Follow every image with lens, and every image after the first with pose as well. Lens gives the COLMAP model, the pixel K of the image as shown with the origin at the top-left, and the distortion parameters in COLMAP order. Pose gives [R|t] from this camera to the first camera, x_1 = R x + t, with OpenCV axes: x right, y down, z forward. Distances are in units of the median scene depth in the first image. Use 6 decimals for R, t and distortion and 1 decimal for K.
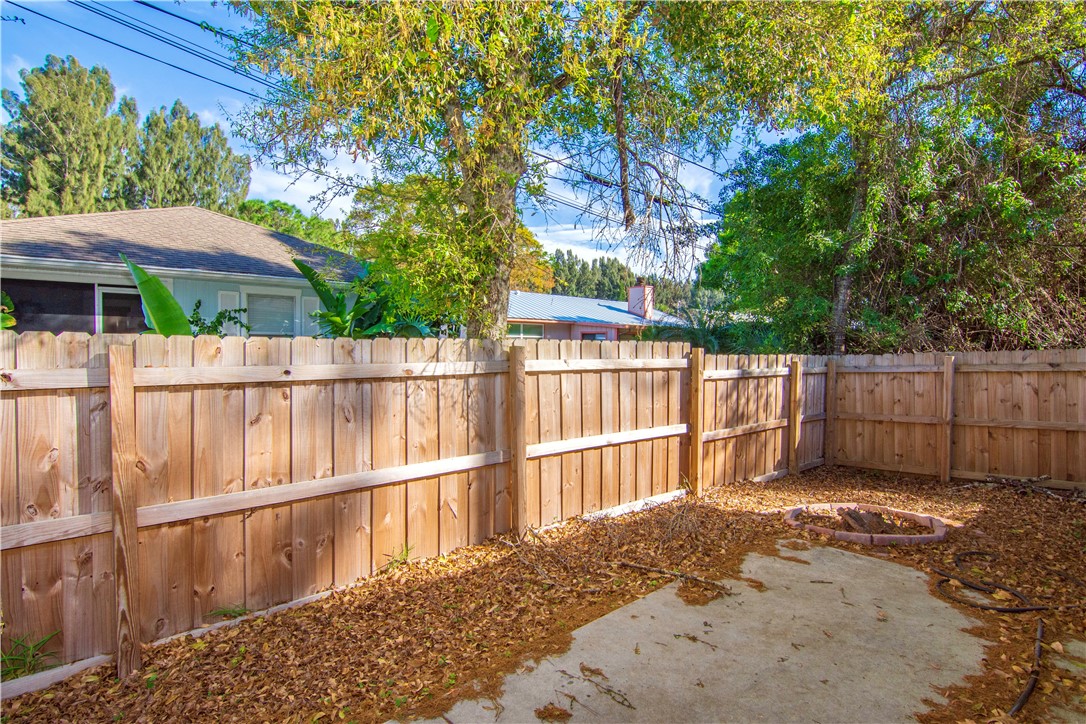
lens RADIAL K [[548.6, 0, 543.0], [0, 548.6, 362.0], [0, 0, 1]] dist [-0.001504, -0.014071]
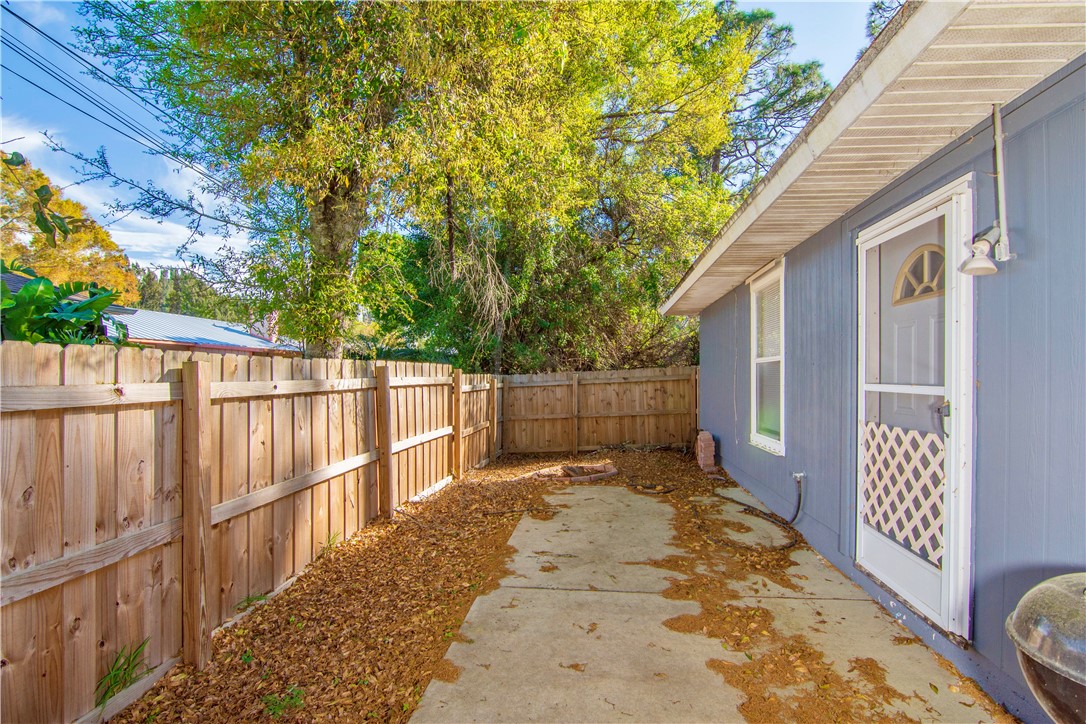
lens RADIAL K [[548.6, 0, 543.0], [0, 548.6, 362.0], [0, 0, 1]] dist [-0.001504, -0.014071]
pose [[0.736232, 0.008201, 0.676680, -0.609001], [0.023347, 0.999024, -0.037509, 0.016669], [-0.676327, 0.043414, 0.735321, -0.169229]]
